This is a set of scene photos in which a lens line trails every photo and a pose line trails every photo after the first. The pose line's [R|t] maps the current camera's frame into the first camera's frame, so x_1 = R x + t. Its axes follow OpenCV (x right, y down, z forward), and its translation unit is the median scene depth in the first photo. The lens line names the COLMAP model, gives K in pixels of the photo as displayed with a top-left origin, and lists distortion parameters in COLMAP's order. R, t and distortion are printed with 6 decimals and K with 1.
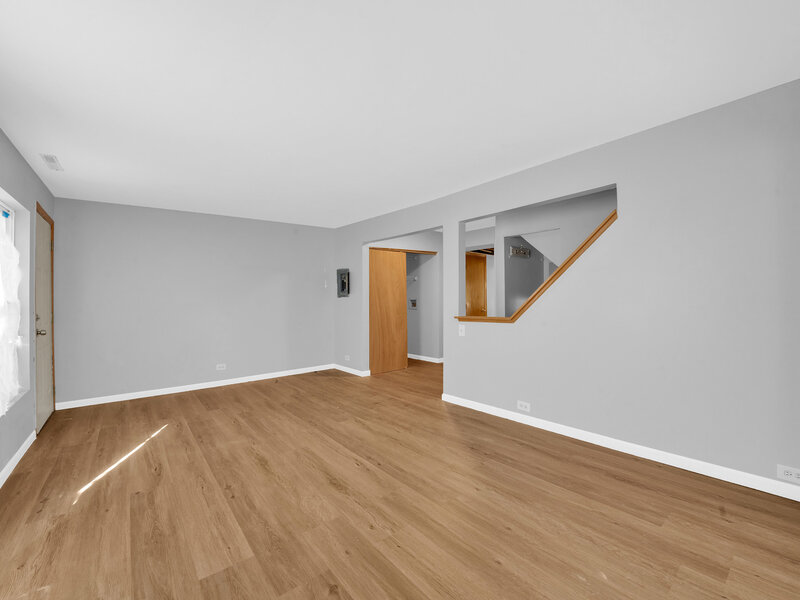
lens RADIAL K [[332.8, 0, 394.0], [0, 332.8, 301.7], [0, 0, 1]] dist [-0.022521, 0.000711]
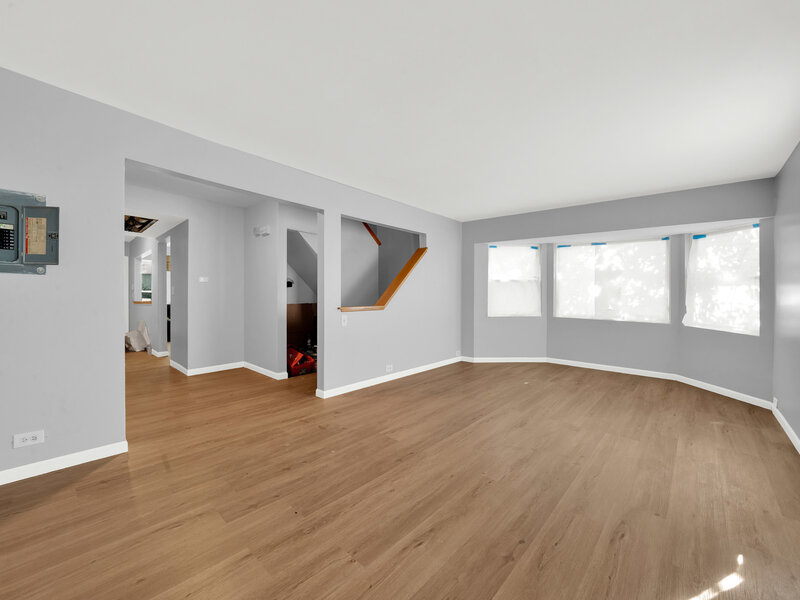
lens RADIAL K [[332.8, 0, 393.9], [0, 332.8, 299.4], [0, 0, 1]] dist [-0.022521, 0.000711]
pose [[-0.147494, 0.001722, 0.989061, -0.904202], [-0.005551, 0.999981, -0.002568, 0.024140], [-0.989047, -0.005869, -0.147482, 1.072359]]
